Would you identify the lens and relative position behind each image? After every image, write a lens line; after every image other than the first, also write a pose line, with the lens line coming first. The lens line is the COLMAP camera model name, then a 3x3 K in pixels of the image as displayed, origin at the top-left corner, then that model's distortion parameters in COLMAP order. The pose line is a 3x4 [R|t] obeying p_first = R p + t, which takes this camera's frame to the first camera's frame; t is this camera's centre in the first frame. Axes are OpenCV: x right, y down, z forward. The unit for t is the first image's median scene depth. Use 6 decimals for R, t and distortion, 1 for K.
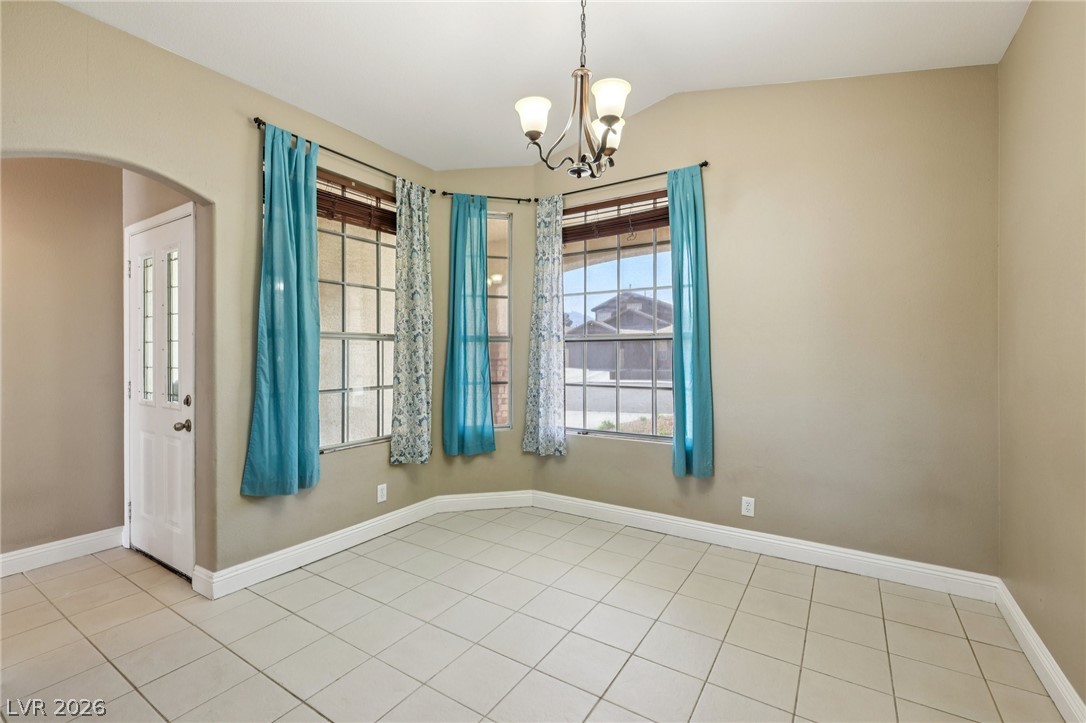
lens RADIAL K [[472.2, 0, 544.2], [0, 472.2, 351.0], [0, 0, 1]] dist [0.001145, 0.000245]
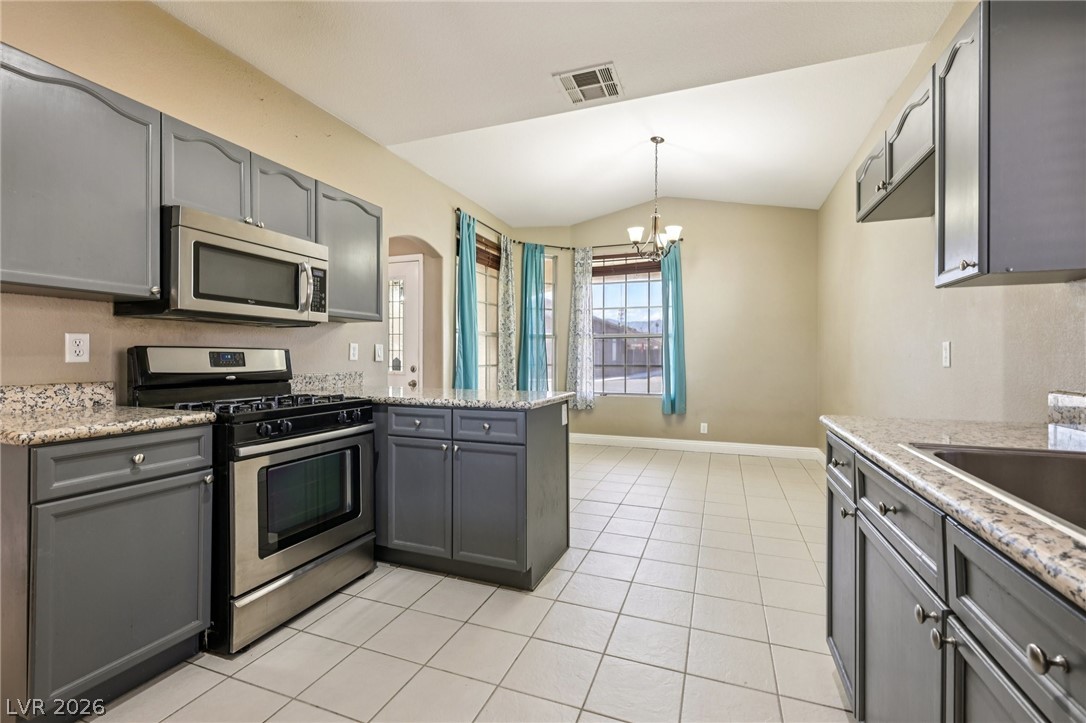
lens RADIAL K [[472.2, 0, 544.2], [0, 472.2, 351.0], [0, 0, 1]] dist [0.001145, 0.000245]
pose [[0.978377, 0.003662, 0.206799, -0.473567], [-0.002738, 0.999985, -0.004754, 0.032966], [-0.206813, 0.004085, 0.978372, -0.566421]]
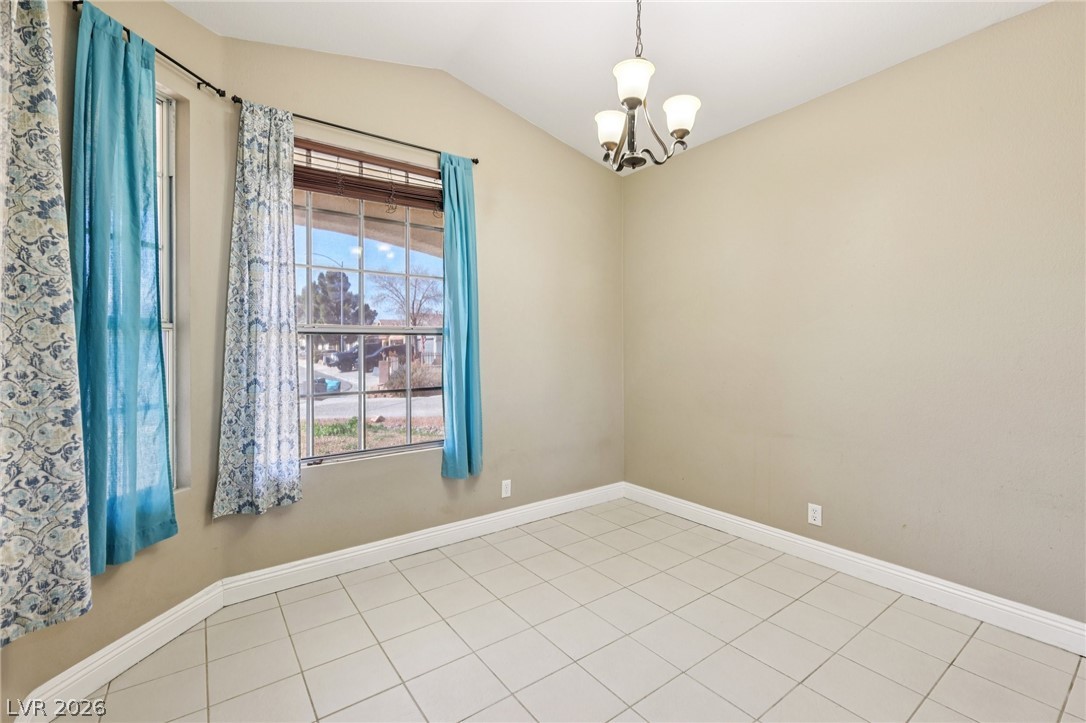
lens RADIAL K [[472.2, 0, 544.2], [0, 472.2, 351.0], [0, 0, 1]] dist [0.001145, 0.000245]
pose [[0.356206, -0.003776, 0.934400, -0.482603], [0.000949, 0.999993, 0.003679, 0.003069], [-0.934407, -0.000424, 0.356207, 0.445762]]
